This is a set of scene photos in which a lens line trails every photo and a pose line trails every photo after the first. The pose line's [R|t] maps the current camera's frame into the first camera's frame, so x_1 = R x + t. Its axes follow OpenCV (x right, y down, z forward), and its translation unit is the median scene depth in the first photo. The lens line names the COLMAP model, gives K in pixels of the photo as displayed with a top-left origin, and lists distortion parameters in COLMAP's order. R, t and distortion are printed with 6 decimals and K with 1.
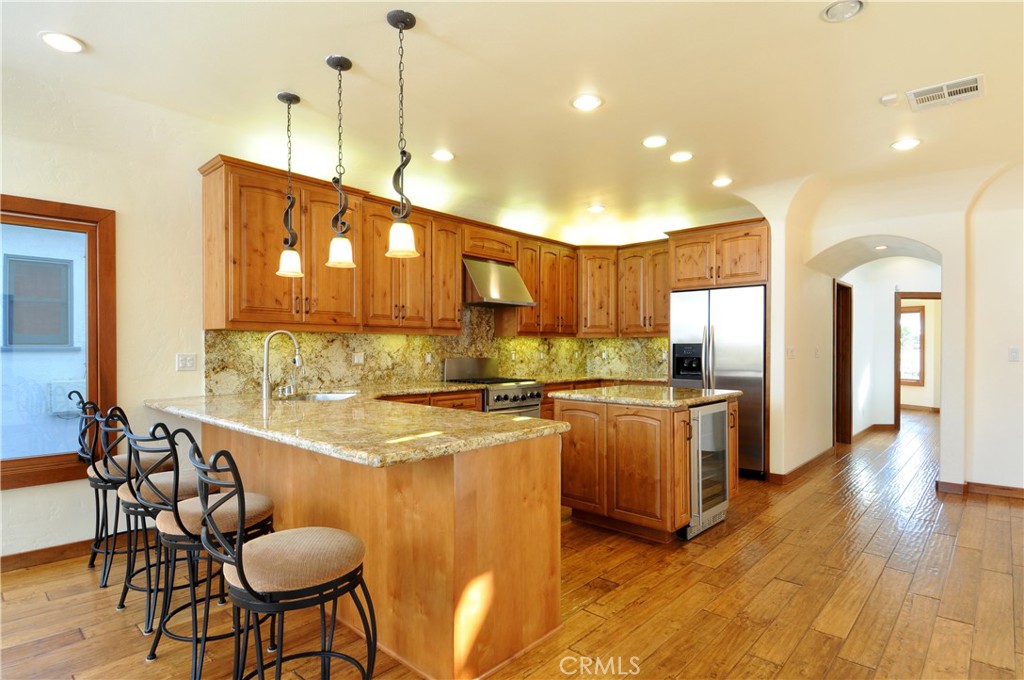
lens RADIAL K [[532.9, 0, 511.4], [0, 532.9, 350.2], [0, 0, 1]] dist [0.052093, -0.057062]
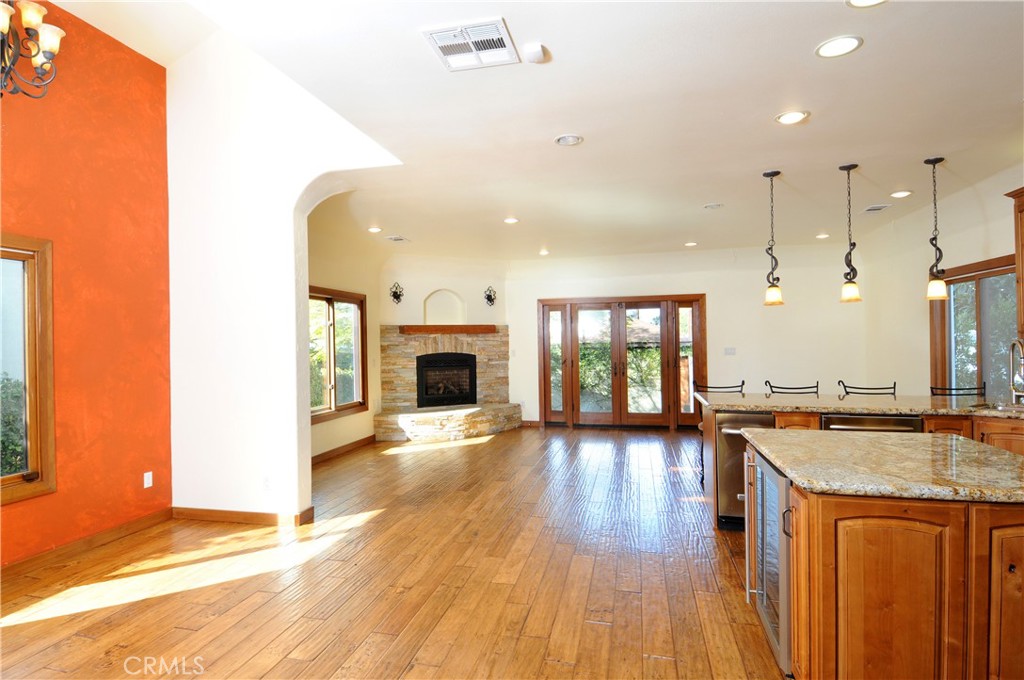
lens RADIAL K [[547.6, 0, 493.2], [0, 547.6, 341.5], [0, 0, 1]] dist [0.052831, -0.043903]
pose [[-0.885214, 0.012692, -0.465011, 0.766522], [0.011095, 0.999919, 0.006170, -0.040861], [0.465051, 0.000302, -0.885284, 1.131509]]
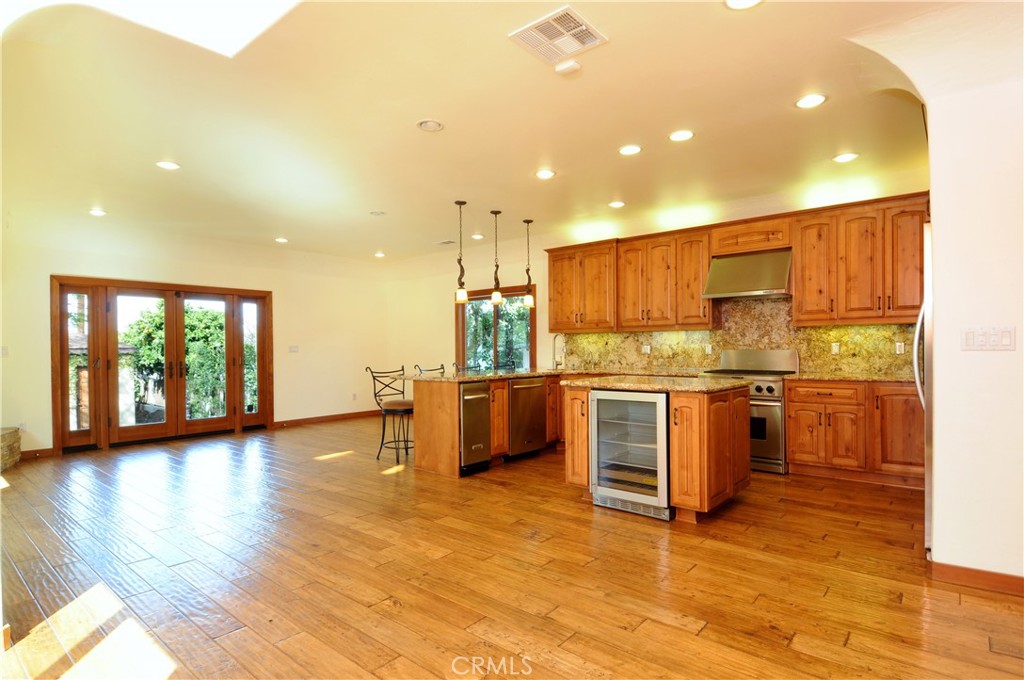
lens RADIAL K [[532.9, 0, 511.4], [0, 532.9, 350.2], [0, 0, 1]] dist [0.052093, -0.057062]
pose [[0.038948, 0.003653, -0.999235, 1.103159], [0.004832, 0.999981, 0.003844, 0.010757], [0.999230, -0.004978, 0.038930, 0.581846]]
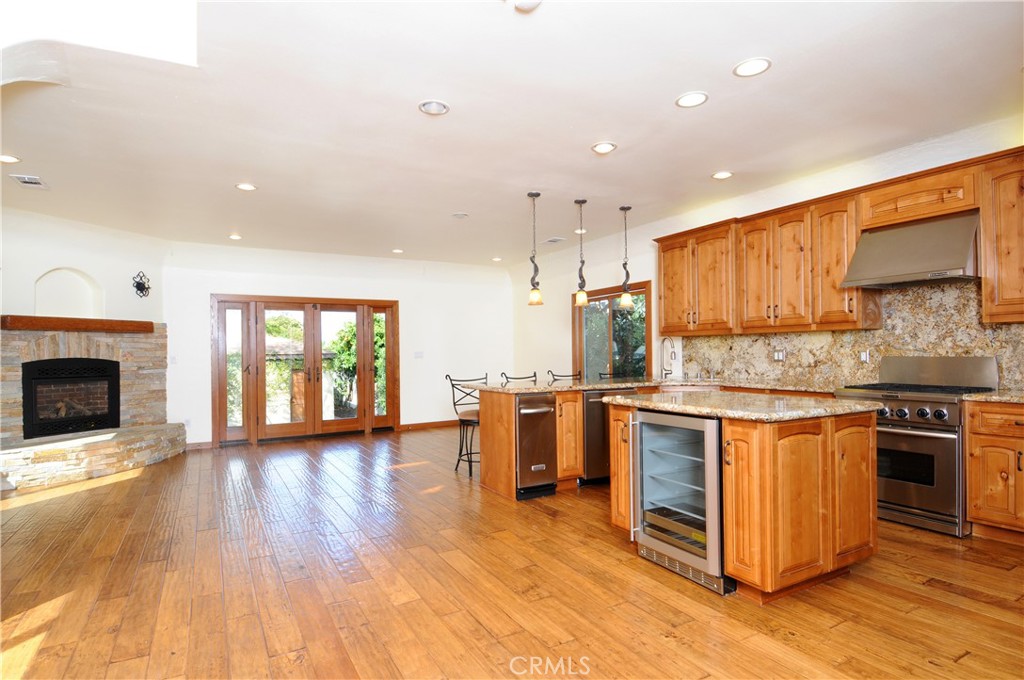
lens RADIAL K [[532.9, 0, 511.4], [0, 532.9, 350.2], [0, 0, 1]] dist [0.052093, -0.057062]
pose [[-0.310747, -0.001855, -0.950491, 0.944148], [0.009297, 0.999944, -0.004991, 0.004964], [0.950447, -0.010387, -0.310712, 0.807374]]
